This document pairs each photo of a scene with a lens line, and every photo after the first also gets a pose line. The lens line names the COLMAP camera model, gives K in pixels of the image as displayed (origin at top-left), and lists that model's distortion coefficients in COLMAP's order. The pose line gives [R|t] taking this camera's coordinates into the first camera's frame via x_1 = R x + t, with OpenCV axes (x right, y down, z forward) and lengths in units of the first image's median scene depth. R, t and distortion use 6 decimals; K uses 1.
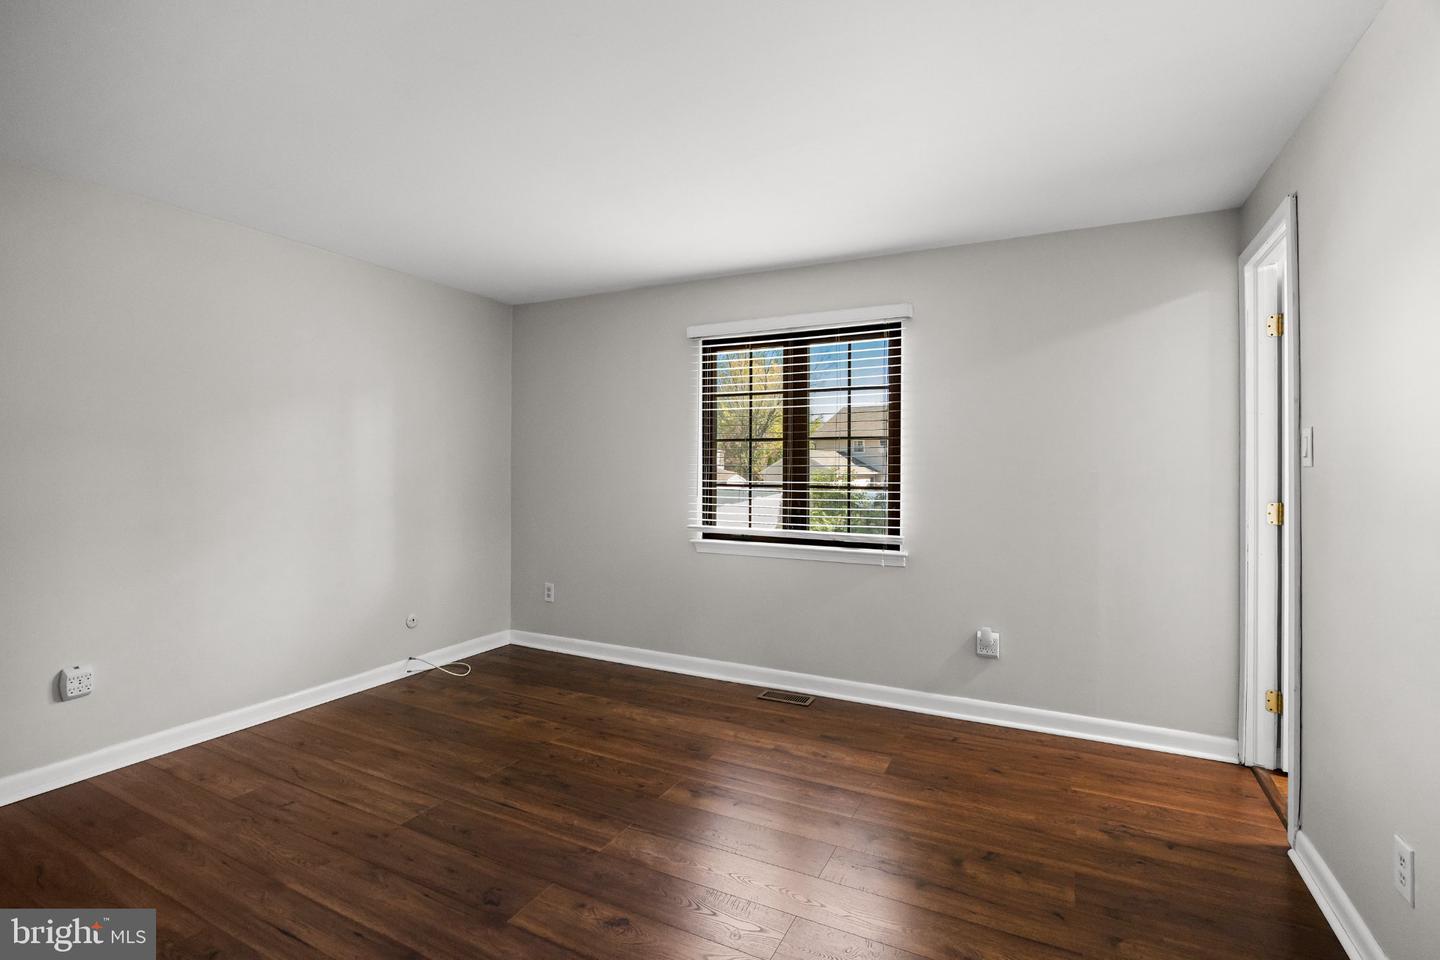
lens RADIAL K [[664.1, 0, 732.5], [0, 664.1, 471.7], [0, 0, 1]] dist [-0.008569, -0.000418]
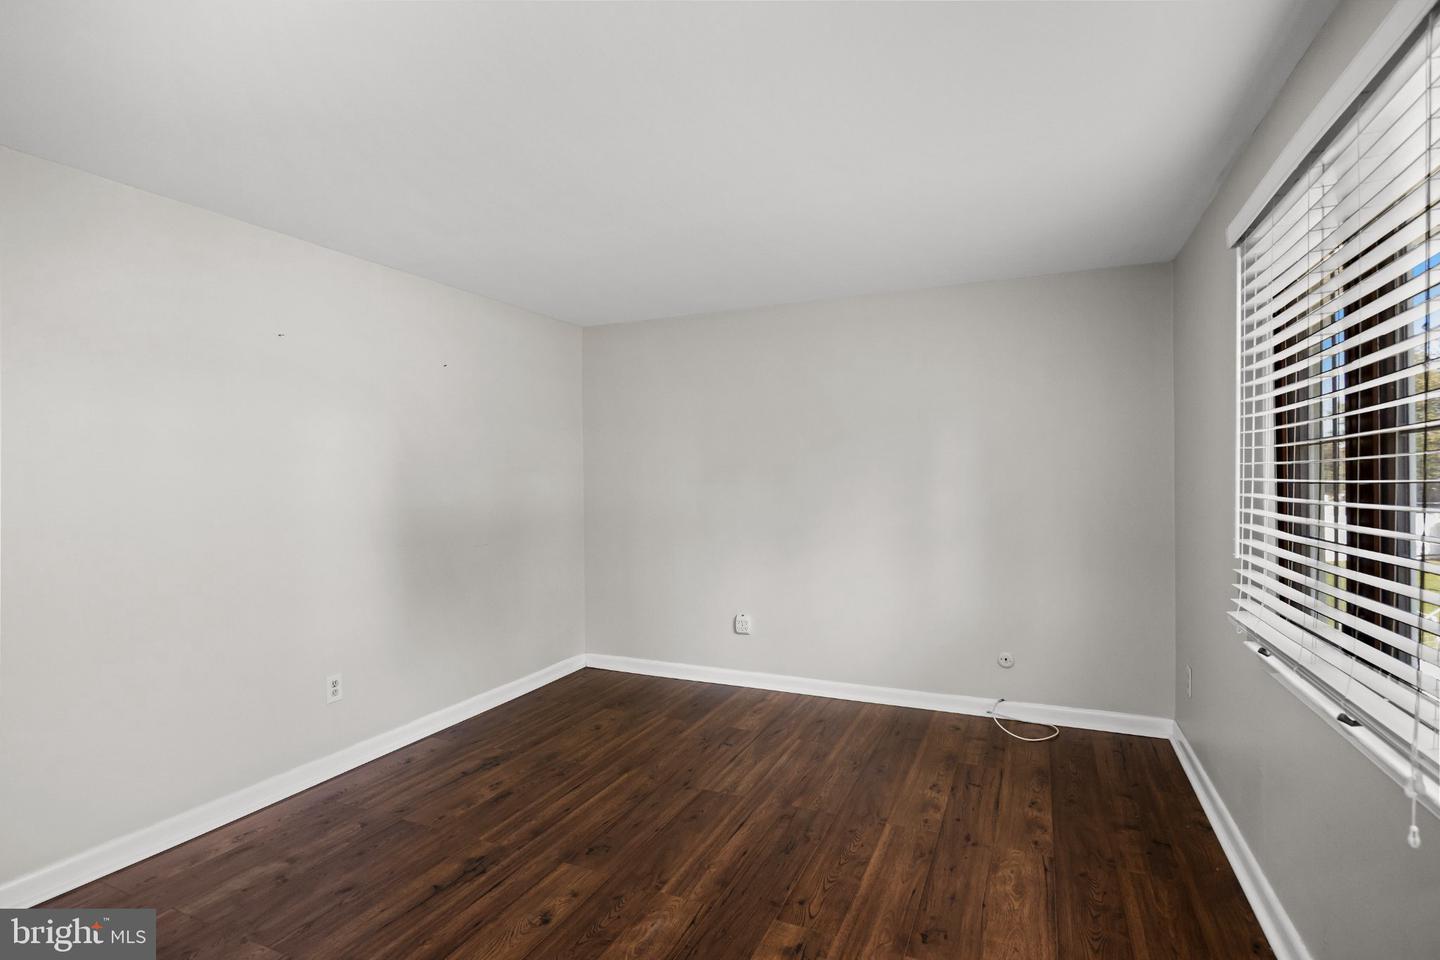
lens RADIAL K [[694.0, 0, 731.0], [0, 694.0, 480.8], [0, 0, 1]] dist [-0.012901, 0.000201]
pose [[0.040882, -0.000407, -0.999164, 0.672391], [-0.001435, 0.999999, -0.000466, -0.031136], [0.999163, 0.001453, 0.040881, 0.861188]]
